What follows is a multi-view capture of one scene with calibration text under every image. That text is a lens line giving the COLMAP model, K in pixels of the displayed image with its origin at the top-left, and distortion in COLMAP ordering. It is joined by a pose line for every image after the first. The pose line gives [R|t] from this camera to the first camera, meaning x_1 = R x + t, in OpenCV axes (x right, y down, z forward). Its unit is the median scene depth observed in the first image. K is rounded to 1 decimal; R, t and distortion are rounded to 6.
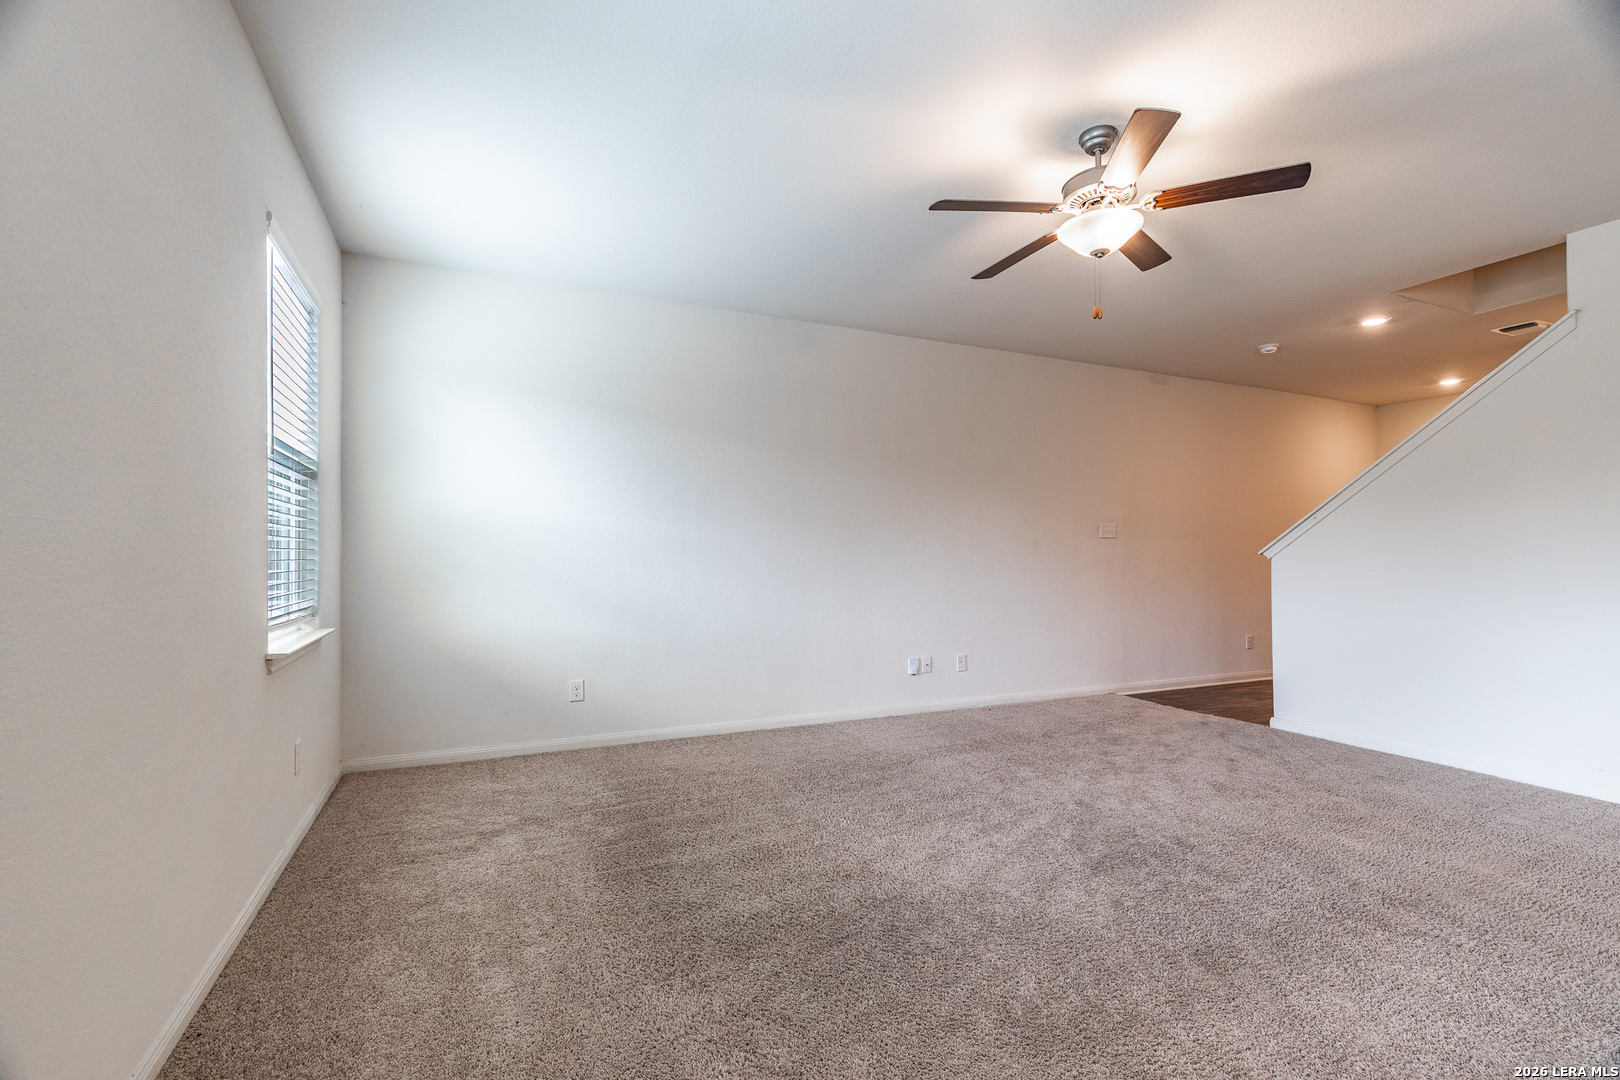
lens RADIAL K [[737.4, 0, 817.9], [0, 737.4, 543.0], [0, 0, 1]] dist [0.001943, -0.000983]
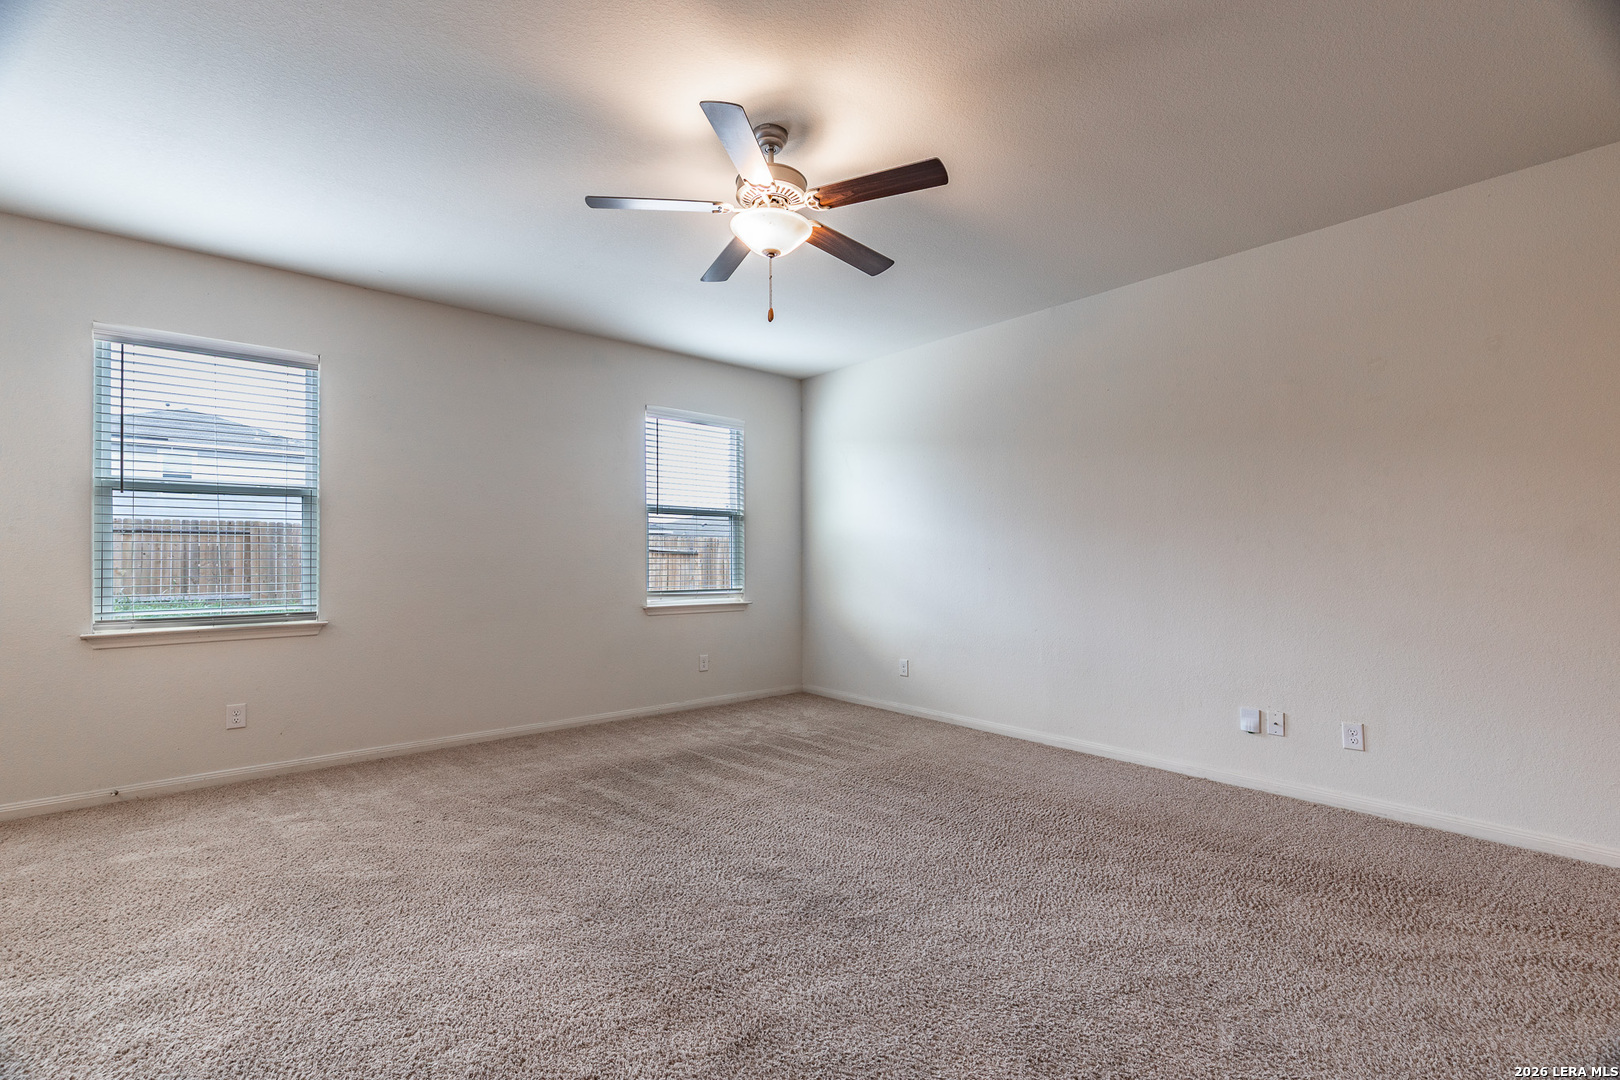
lens RADIAL K [[737.4, 0, 811.8], [0, 737.4, 549.7], [0, 0, 1]] dist [0.001943, -0.000983]
pose [[0.257660, -0.018790, -0.966053, 0.863018], [0.012531, 0.999792, -0.016104, 0.014684], [0.966154, -0.007957, 0.257842, 0.516879]]
